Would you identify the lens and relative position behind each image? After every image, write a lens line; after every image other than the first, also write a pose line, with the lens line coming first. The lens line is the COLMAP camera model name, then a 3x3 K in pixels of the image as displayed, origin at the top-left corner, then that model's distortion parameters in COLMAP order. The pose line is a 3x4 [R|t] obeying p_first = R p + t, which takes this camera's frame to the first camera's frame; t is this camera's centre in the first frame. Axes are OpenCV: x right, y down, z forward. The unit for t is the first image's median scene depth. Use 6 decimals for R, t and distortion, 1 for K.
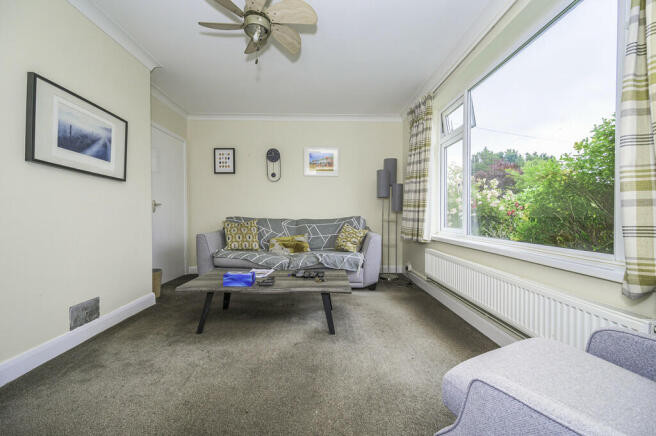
lens RADIAL K [[260.1, 0, 328.4], [0, 260.1, 215.0], [0, 0, 1]] dist [-0.000125, -0.000119]
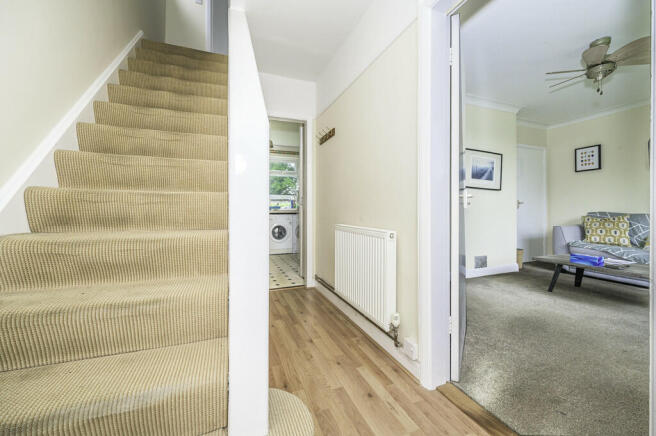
lens RADIAL K [[259.7, 0, 328.0], [0, 259.7, 218.0], [0, 0, 1]] dist [-0.000108, 0.000094]
pose [[0.346787, 0.021331, -0.937701, 0.285566], [0.007235, 0.999651, 0.025416, -0.003580], [0.937916, -0.015598, 0.346511, -0.442328]]
